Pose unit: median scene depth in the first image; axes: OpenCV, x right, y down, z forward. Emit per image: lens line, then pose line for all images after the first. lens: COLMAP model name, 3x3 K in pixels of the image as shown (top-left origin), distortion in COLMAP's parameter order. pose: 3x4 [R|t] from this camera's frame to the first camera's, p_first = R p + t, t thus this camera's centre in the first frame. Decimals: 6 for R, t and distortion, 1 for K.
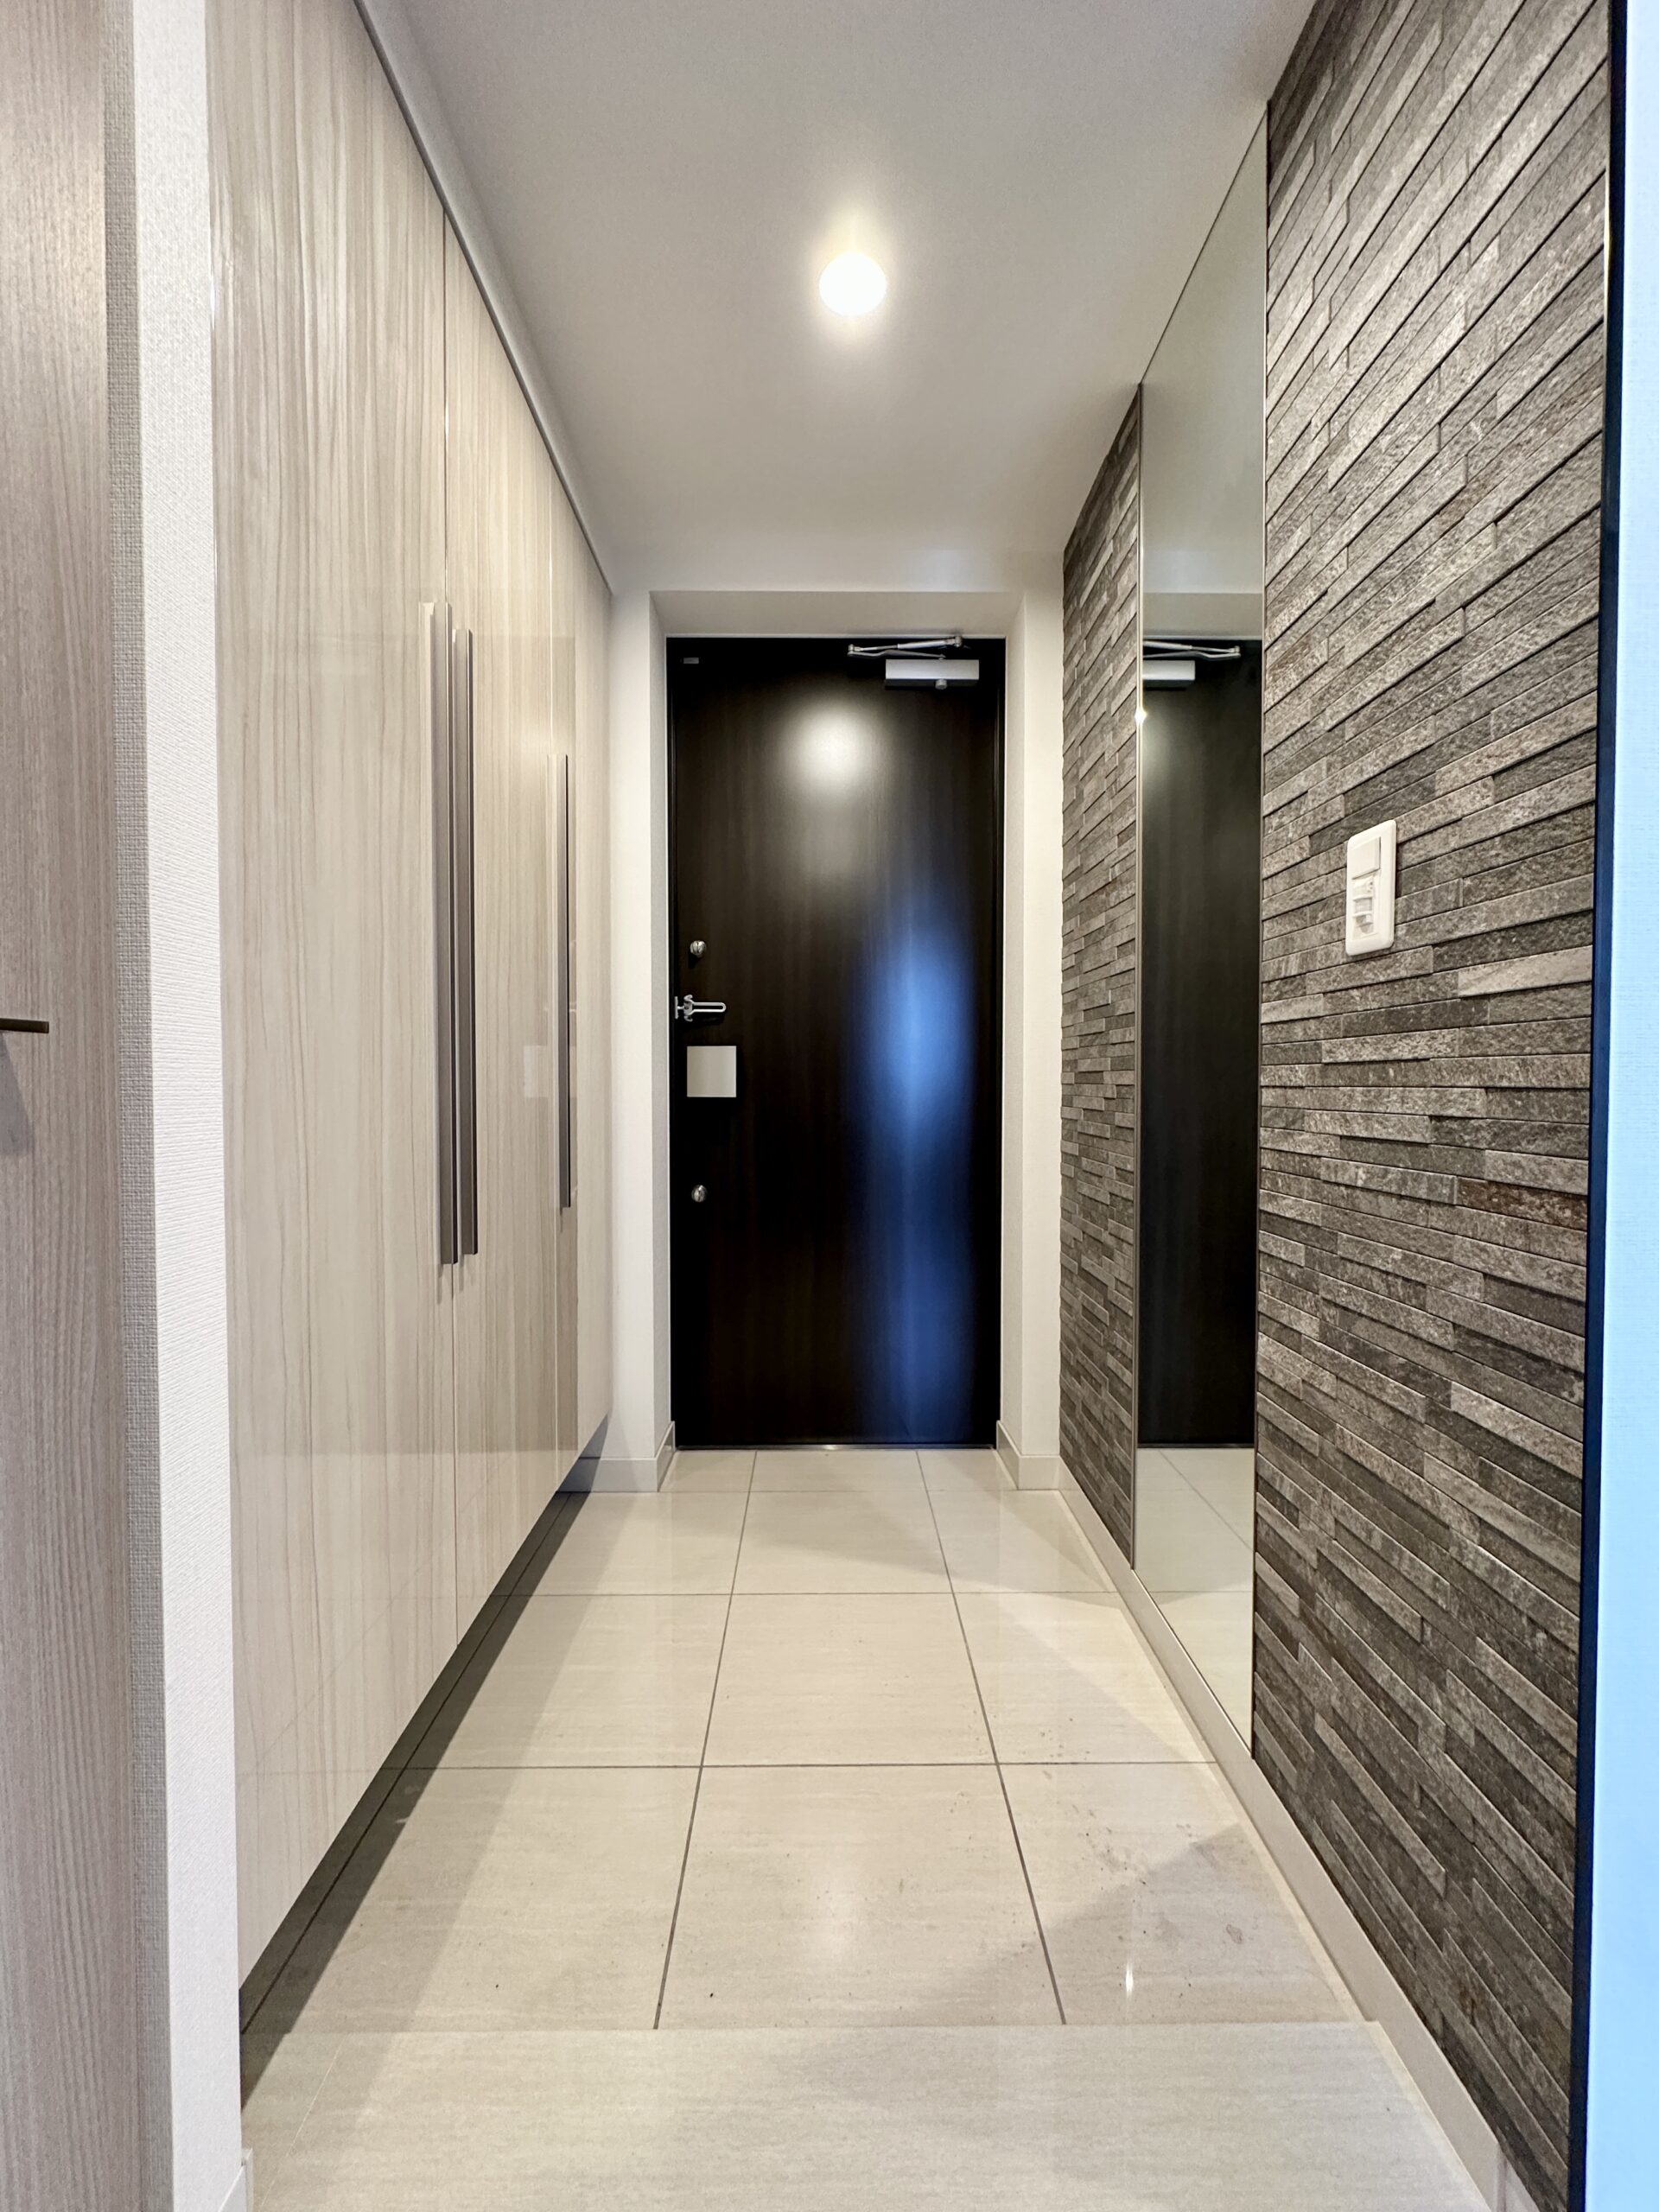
lens RADIAL K [[883.3, 0, 833.3], [0, 883.3, 1098.2], [0, 0, 1]] dist [0.002941, 0.000254]
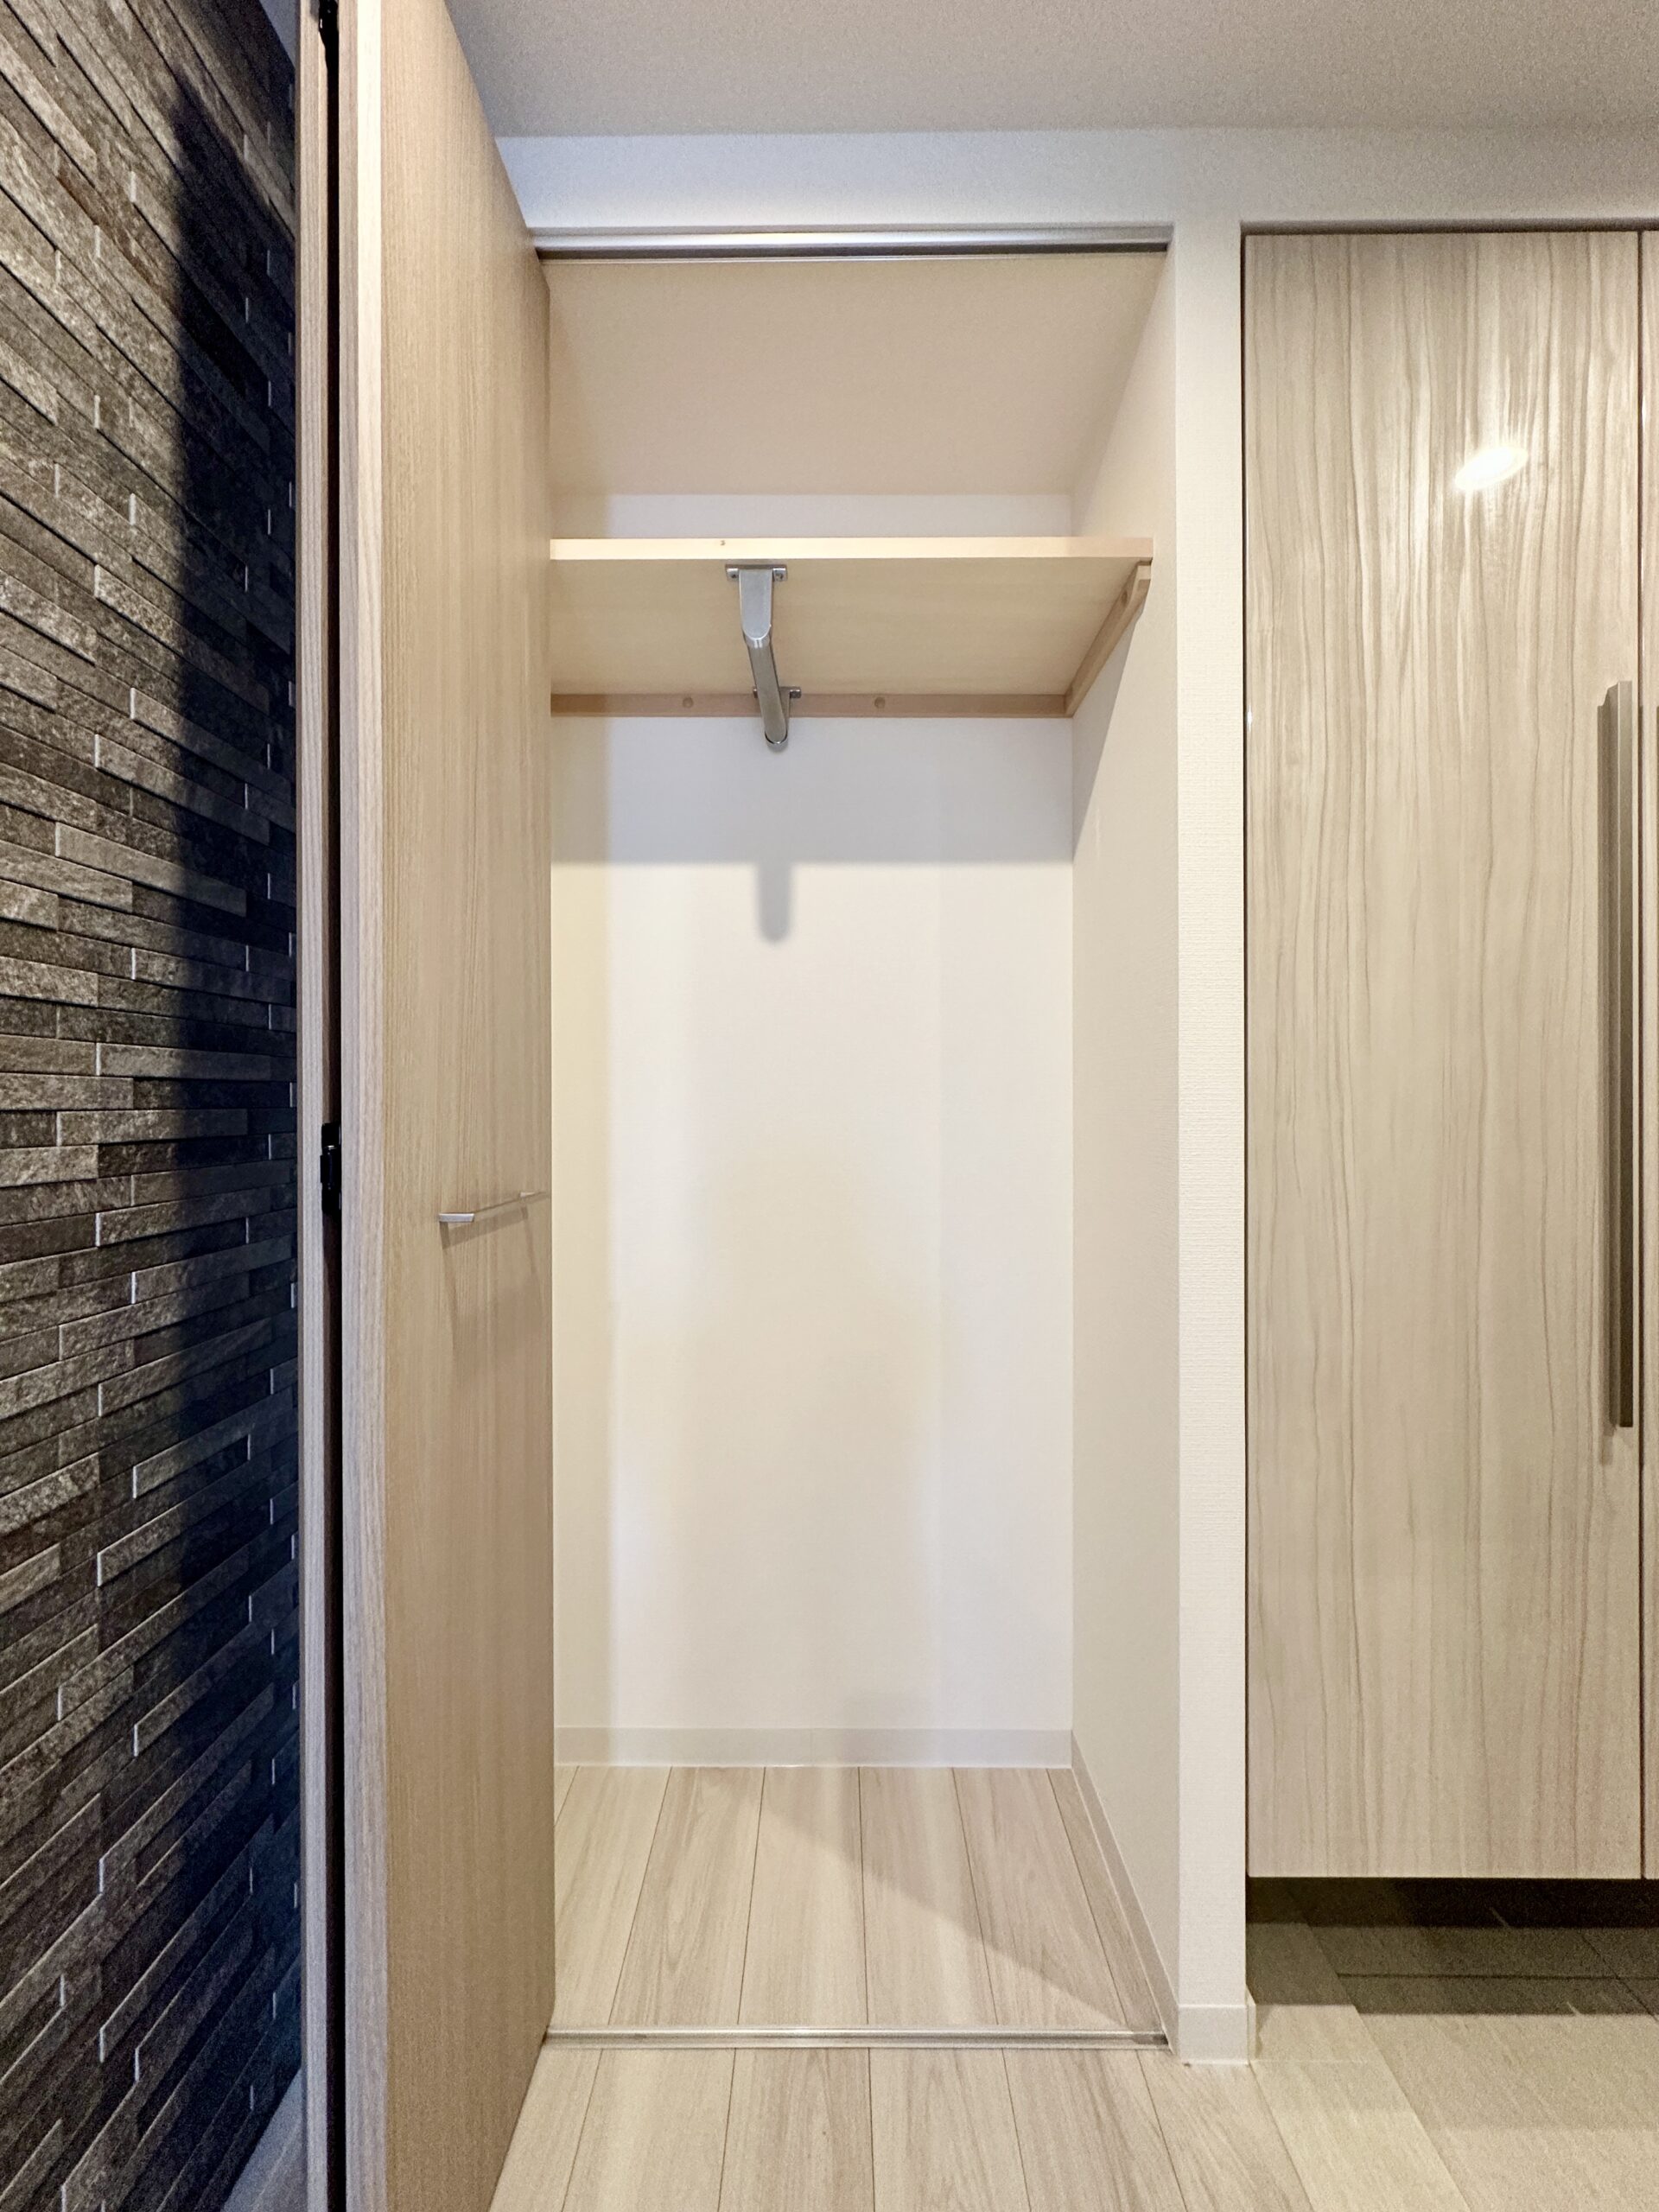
lens RADIAL K [[883.3, 0, 832.5], [0, 883.3, 1107.8], [0, 0, 1]] dist [0.002941, 0.000254]
pose [[-0.011562, 0.008997, -0.999893, 0.601116], [-0.017639, 0.999802, 0.009200, -0.166199], [0.999778, 0.017744, -0.011401, 0.296458]]
